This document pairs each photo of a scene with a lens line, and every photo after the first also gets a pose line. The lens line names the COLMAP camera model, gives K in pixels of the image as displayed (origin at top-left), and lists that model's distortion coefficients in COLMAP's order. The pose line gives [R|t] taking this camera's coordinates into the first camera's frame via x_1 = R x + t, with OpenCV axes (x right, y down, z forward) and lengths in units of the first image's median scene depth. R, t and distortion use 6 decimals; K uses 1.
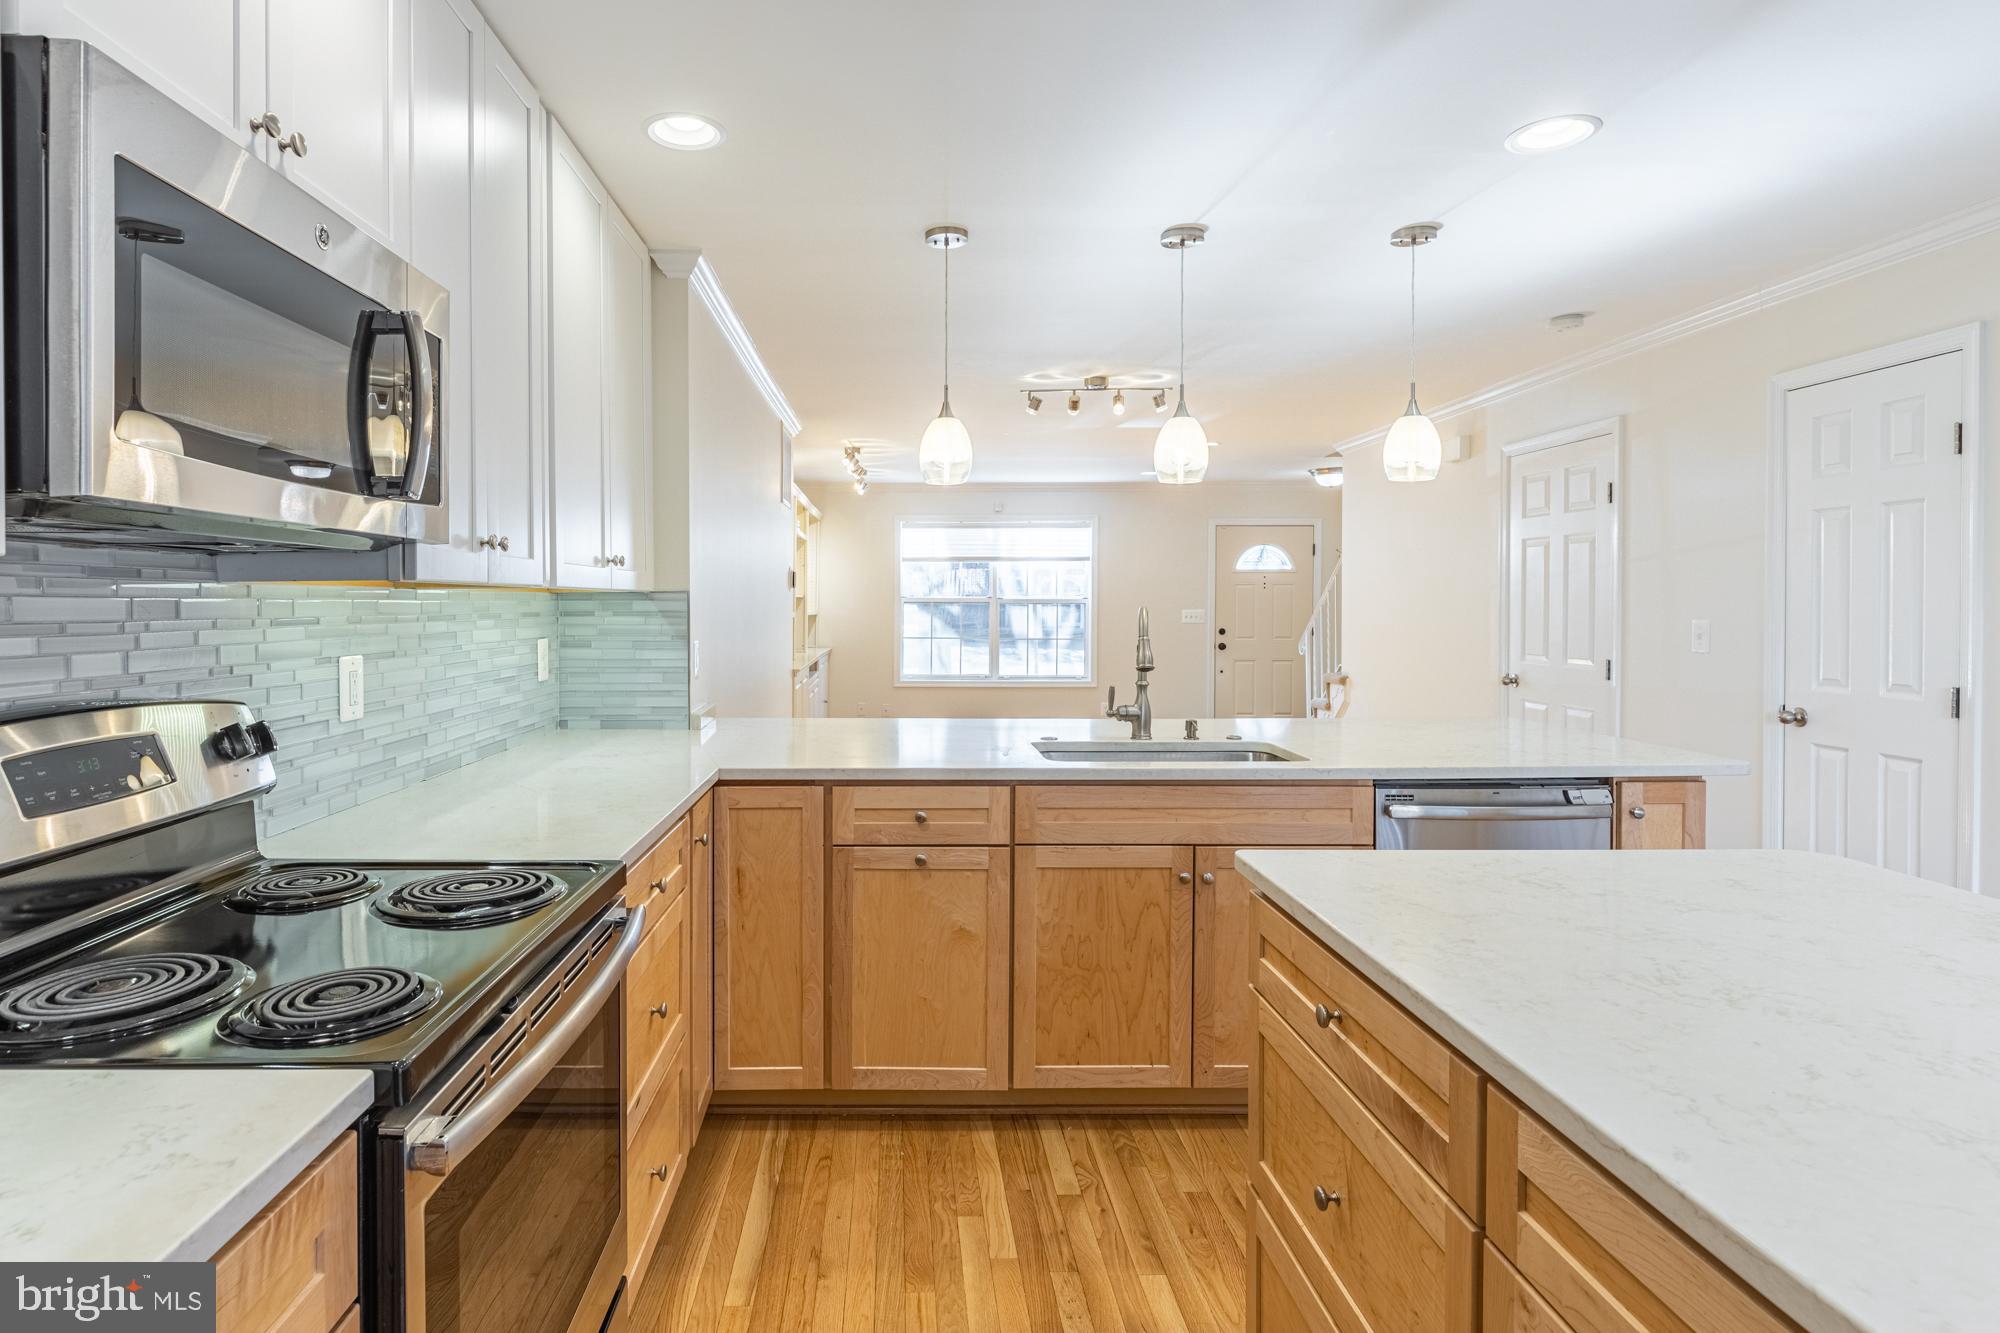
lens RADIAL K [[1065.9, 0, 907.7], [0, 1065.9, 613.4], [0, 0, 1]] dist [-0.001778, -0.000080]
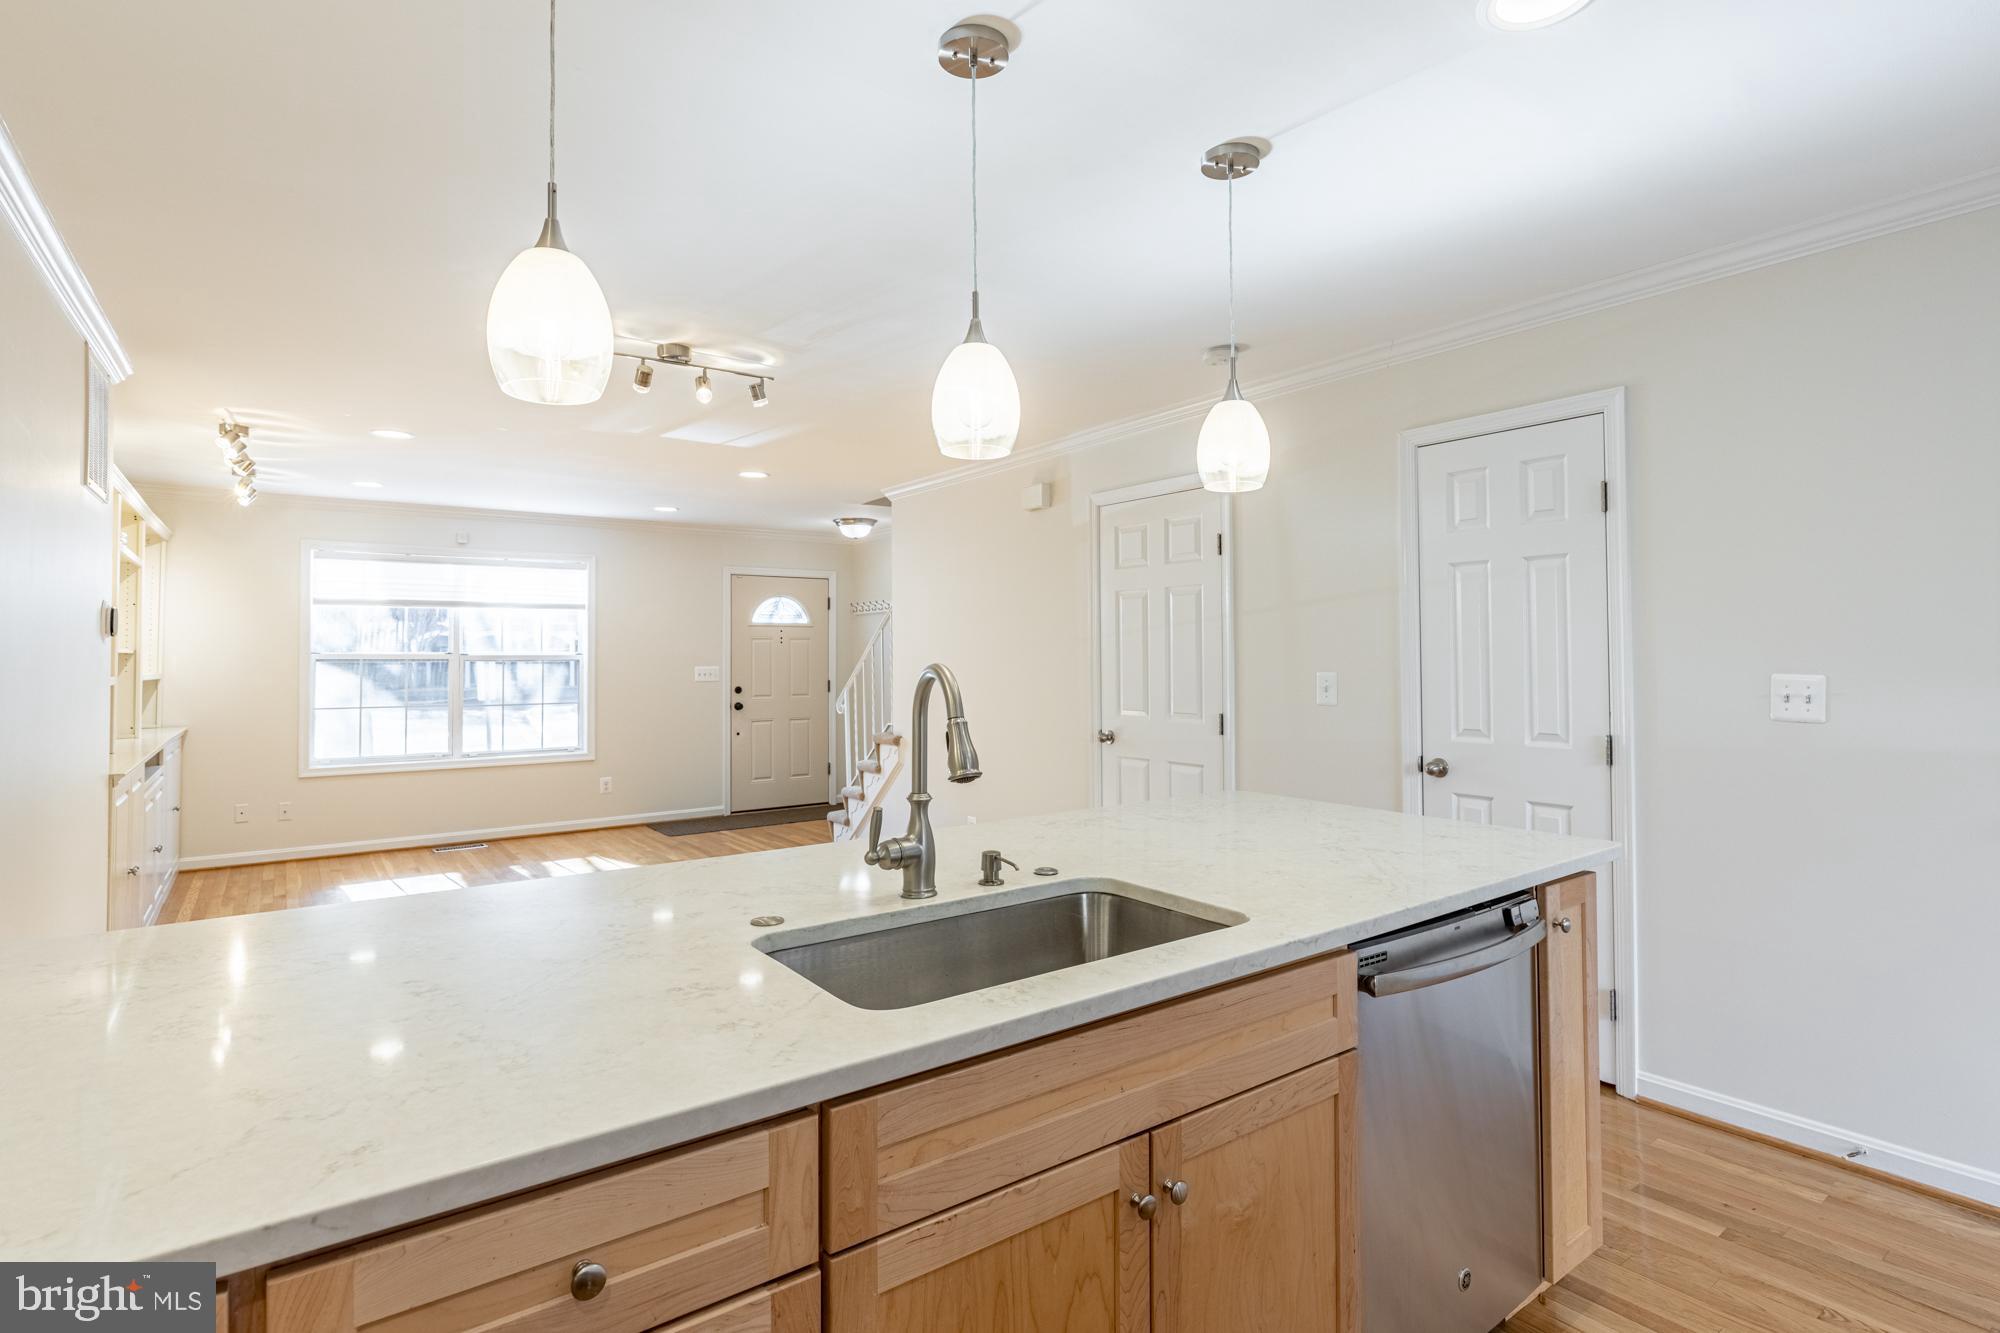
lens RADIAL K [[988.8, 0, 1005.1], [0, 988.8, 644.7], [0, 0, 1]] dist [-0.003224, 0.000155]
pose [[0.810084, 0.003565, 0.586303, -0.056662], [0.010927, 0.999716, -0.021177, -0.004750], [-0.586212, 0.023561, 0.809815, 0.569738]]
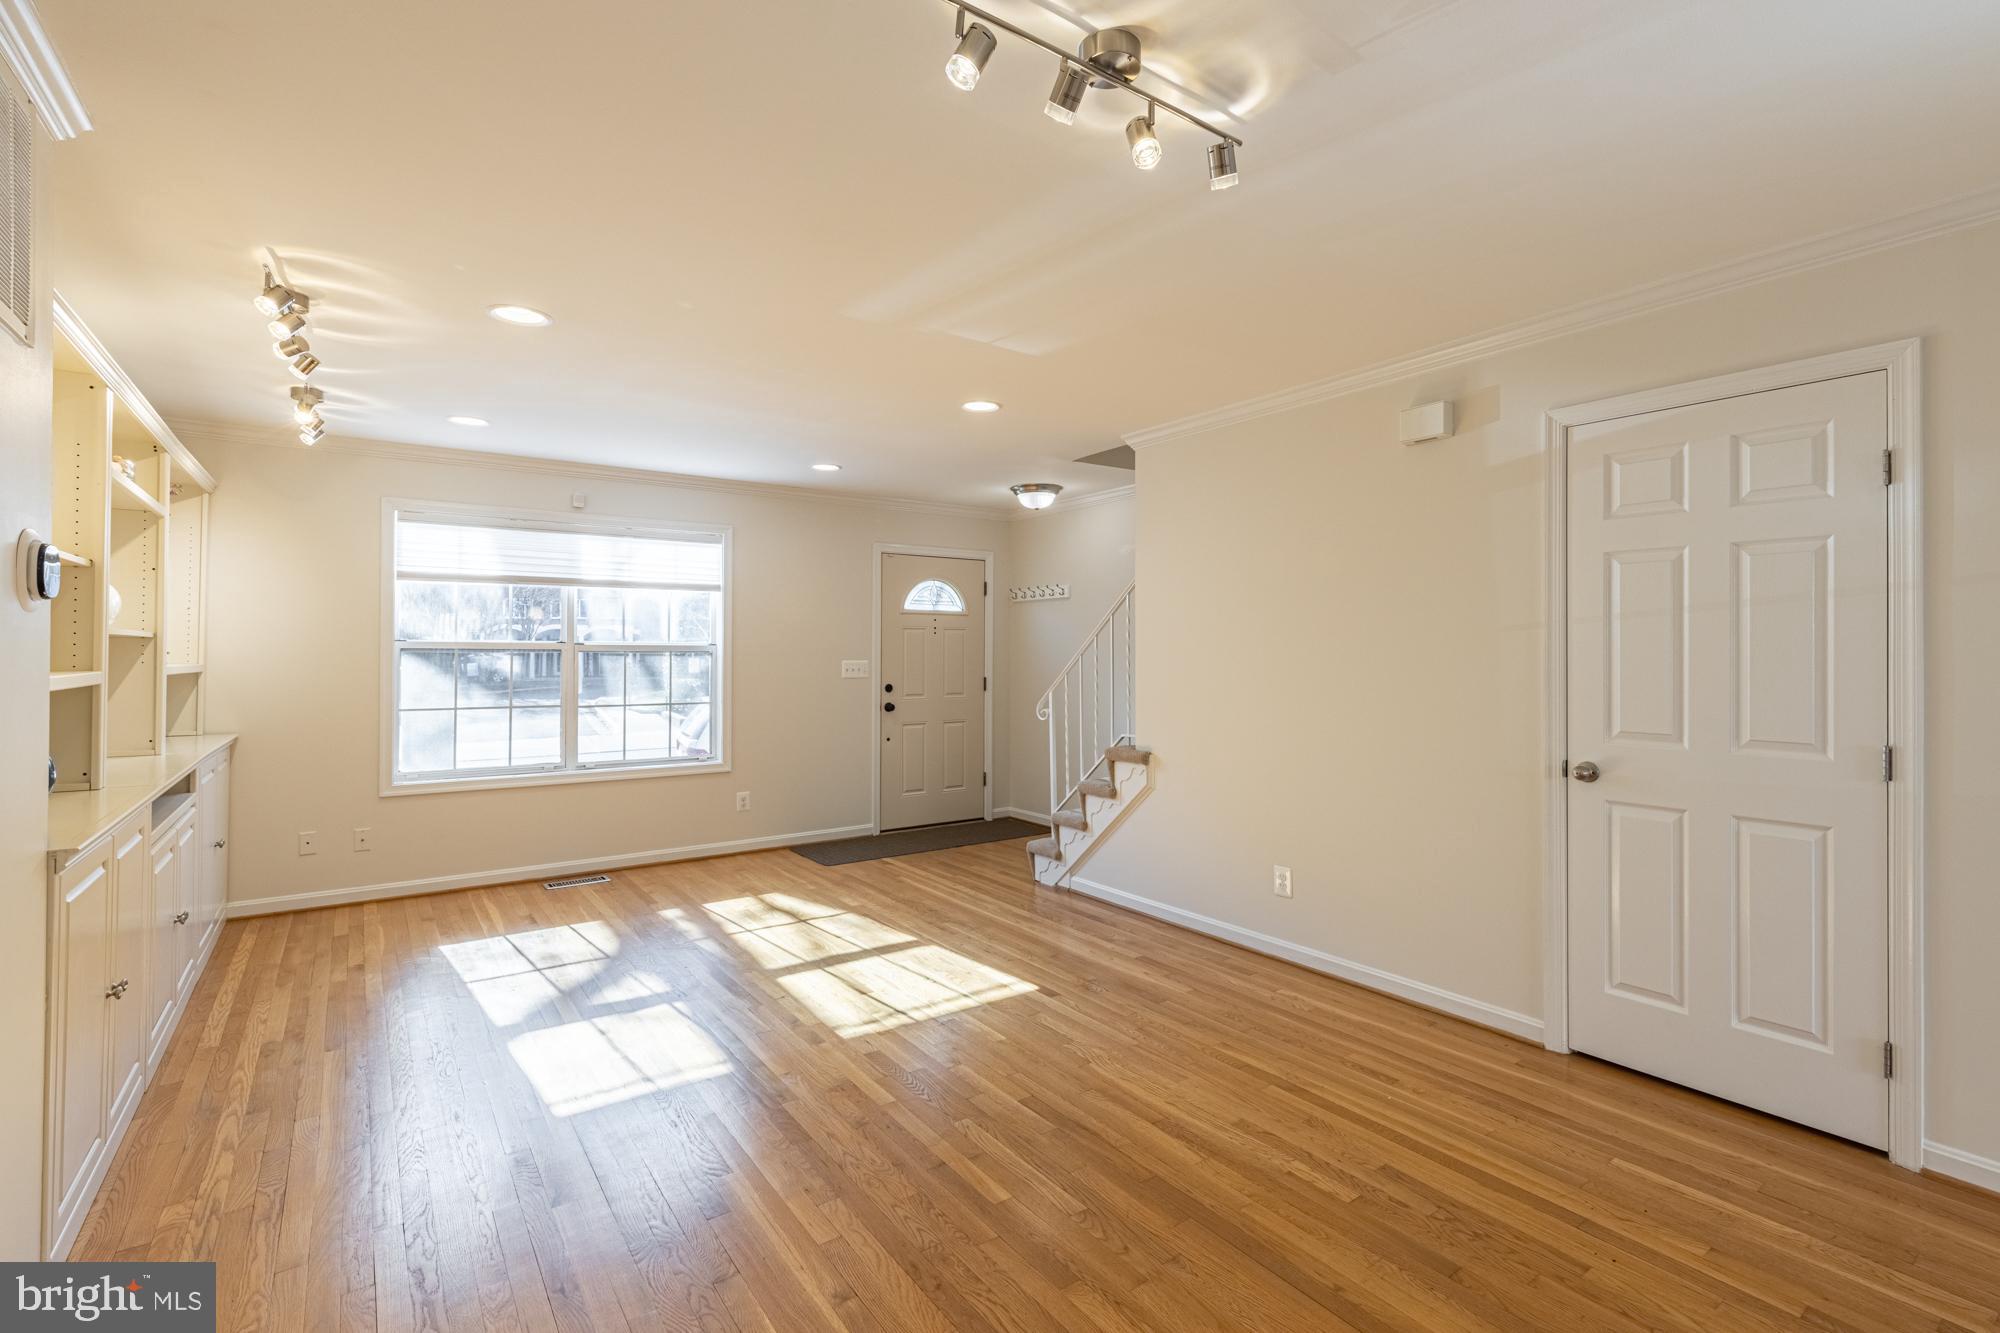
lens RADIAL K [[908.8, 0, 1003.8], [0, 908.8, 651.5], [0, 0, 1]] dist [0.004175, -0.000568]
pose [[0.818901, 0.002416, 0.573929, -0.061876], [0.003961, 0.999944, -0.009861, -0.009601], [-0.573921, 0.010349, 0.818846, 1.306794]]
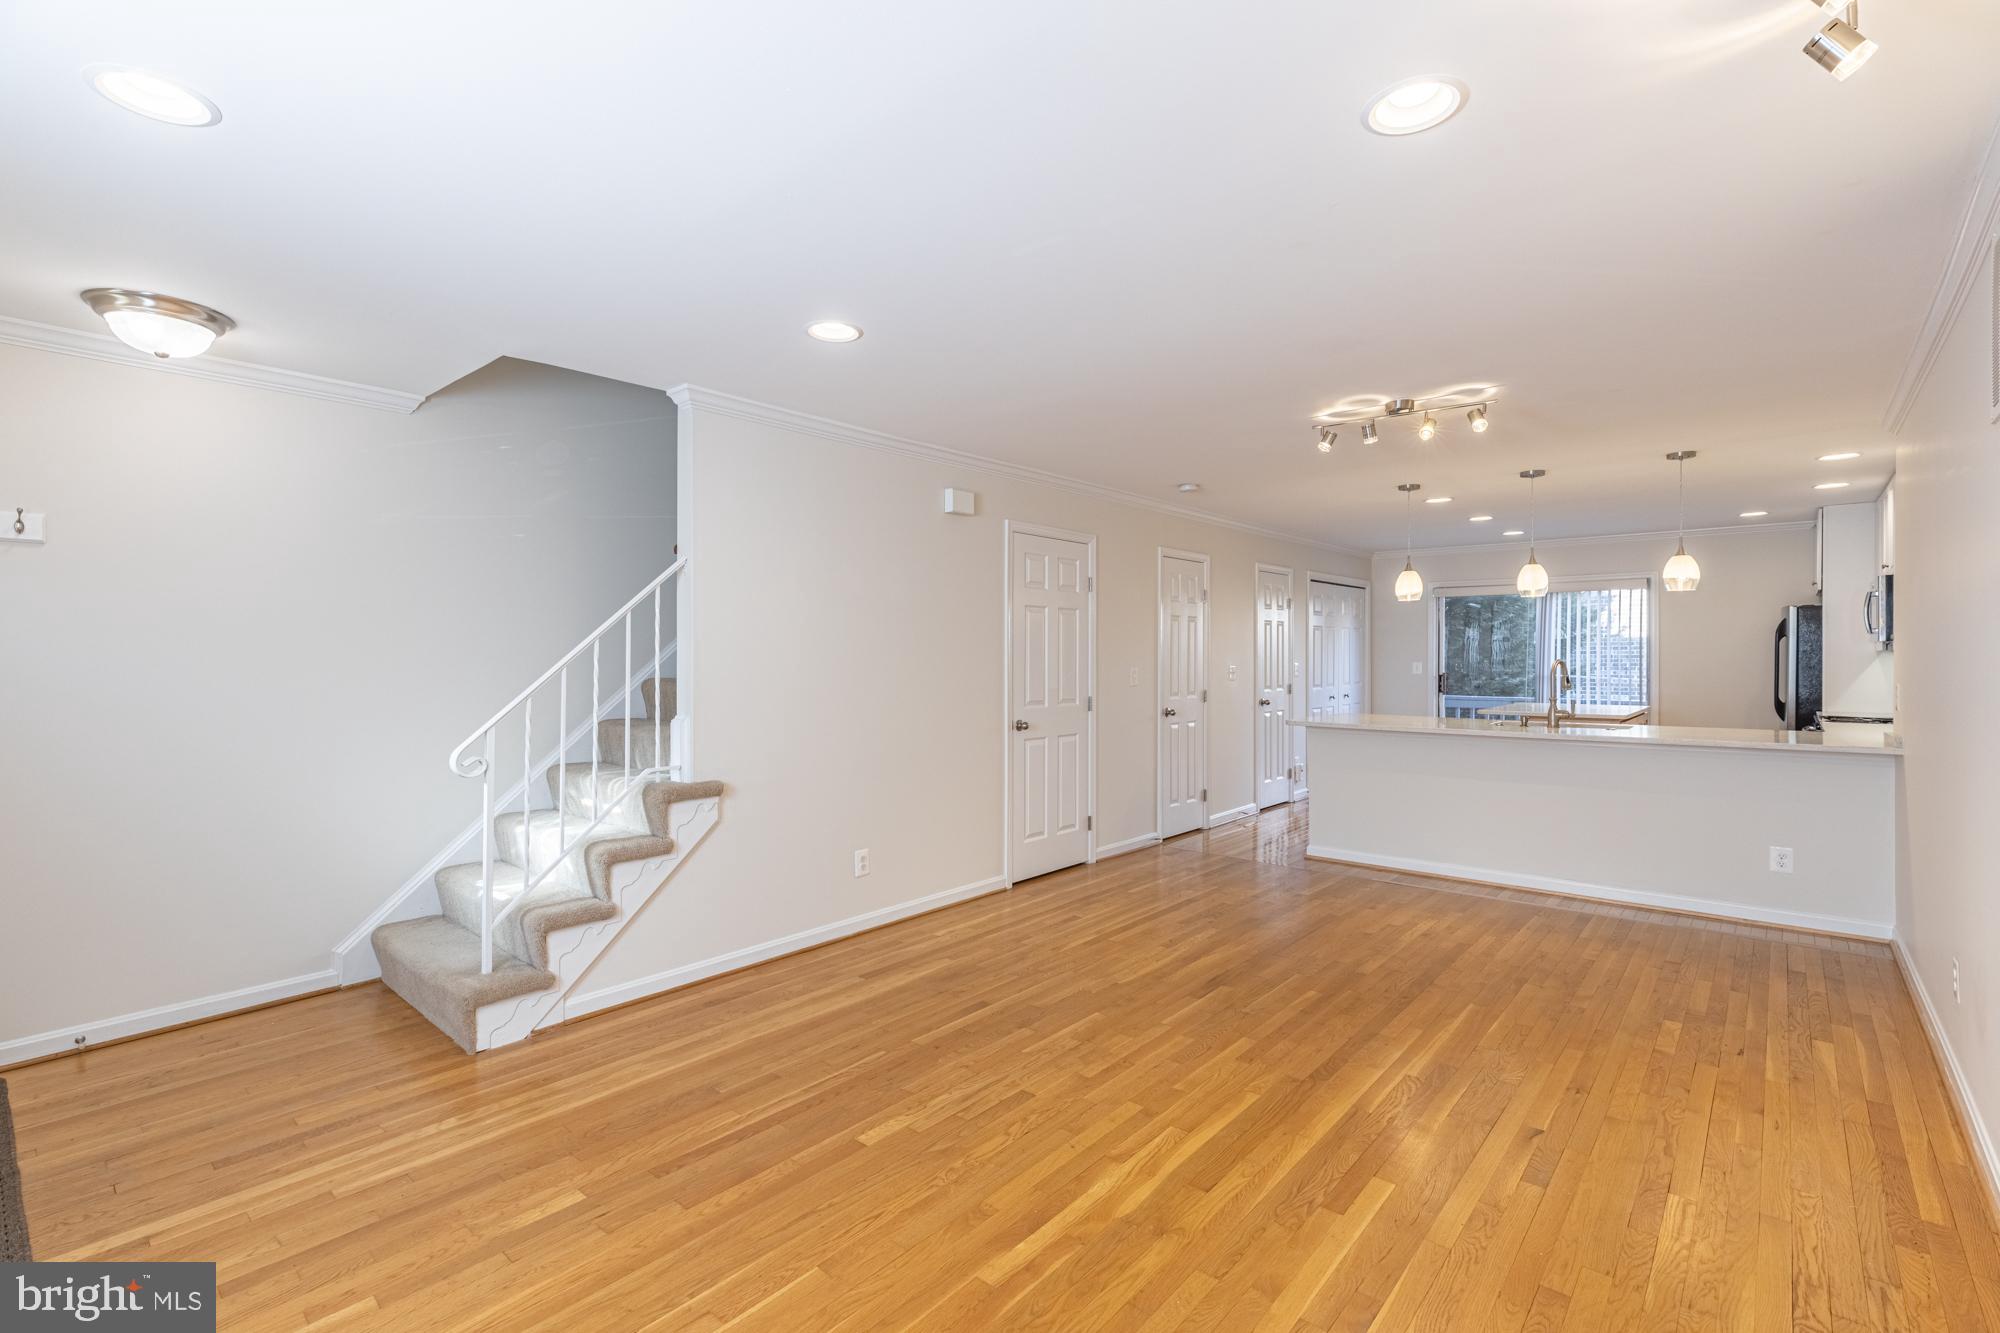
lens RADIAL K [[894.8, 0, 1005.4], [0, 894.8, 659.0], [0, 0, 1]] dist [0.004741, -0.000023]
pose [[-0.749994, 0.002254, 0.661441, -0.116610], [0.009596, 0.999926, 0.007474, -0.029310], [-0.661375, 0.011953, -0.749960, 3.038795]]
